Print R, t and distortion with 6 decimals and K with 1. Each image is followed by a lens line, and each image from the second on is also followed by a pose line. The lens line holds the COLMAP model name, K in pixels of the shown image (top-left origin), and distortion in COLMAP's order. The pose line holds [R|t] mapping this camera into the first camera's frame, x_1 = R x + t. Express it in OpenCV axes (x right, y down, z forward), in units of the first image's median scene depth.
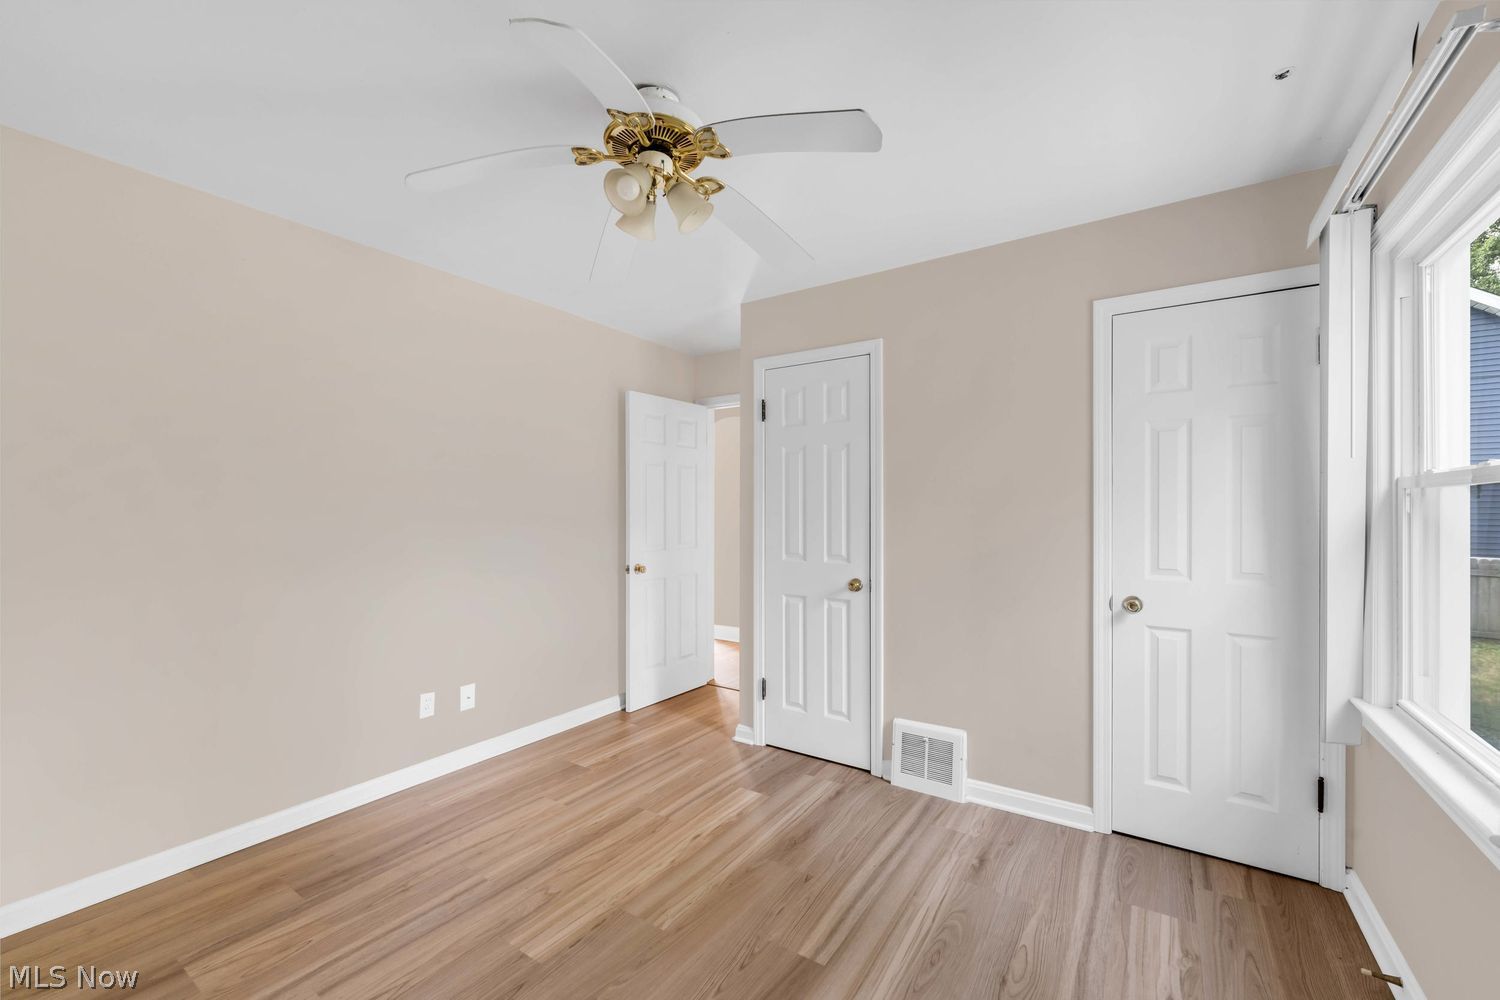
lens RADIAL K [[622.3, 0, 757.9], [0, 622.3, 504.2], [0, 0, 1]] dist [-0.003969, 0.000207]
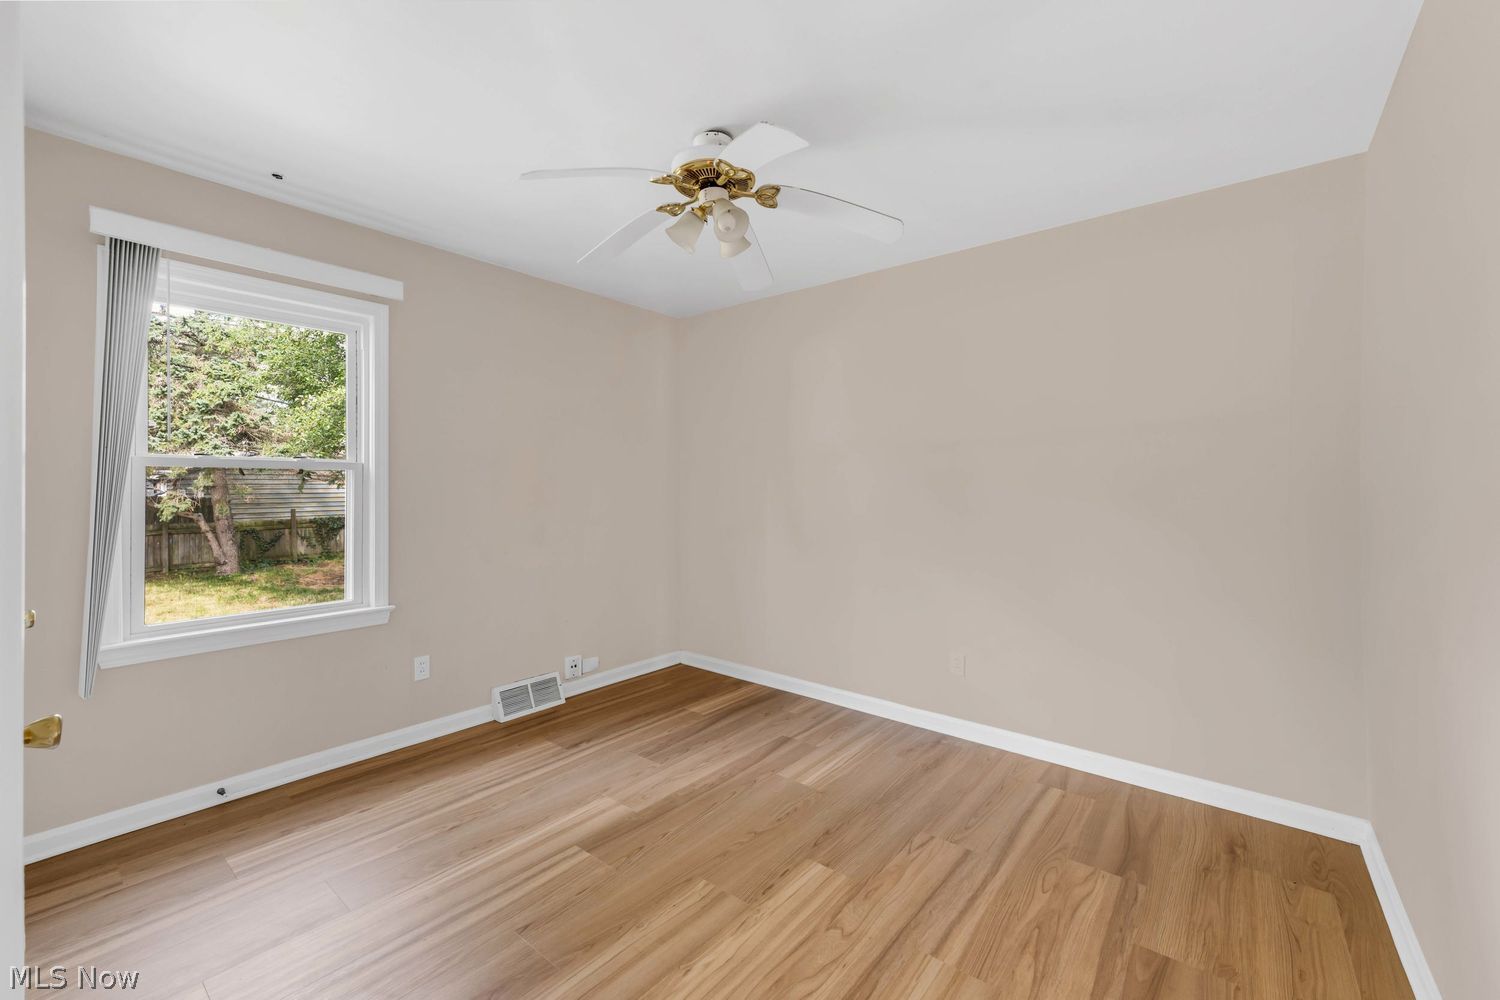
lens RADIAL K [[622.3, 0, 752.1], [0, 622.3, 504.2], [0, 0, 1]] dist [-0.003969, 0.000207]
pose [[-0.995829, -0.004244, 0.091139, -0.311716], [-0.004507, 0.999986, -0.002680, 0.061484], [-0.091127, -0.003080, -0.995835, 1.948647]]
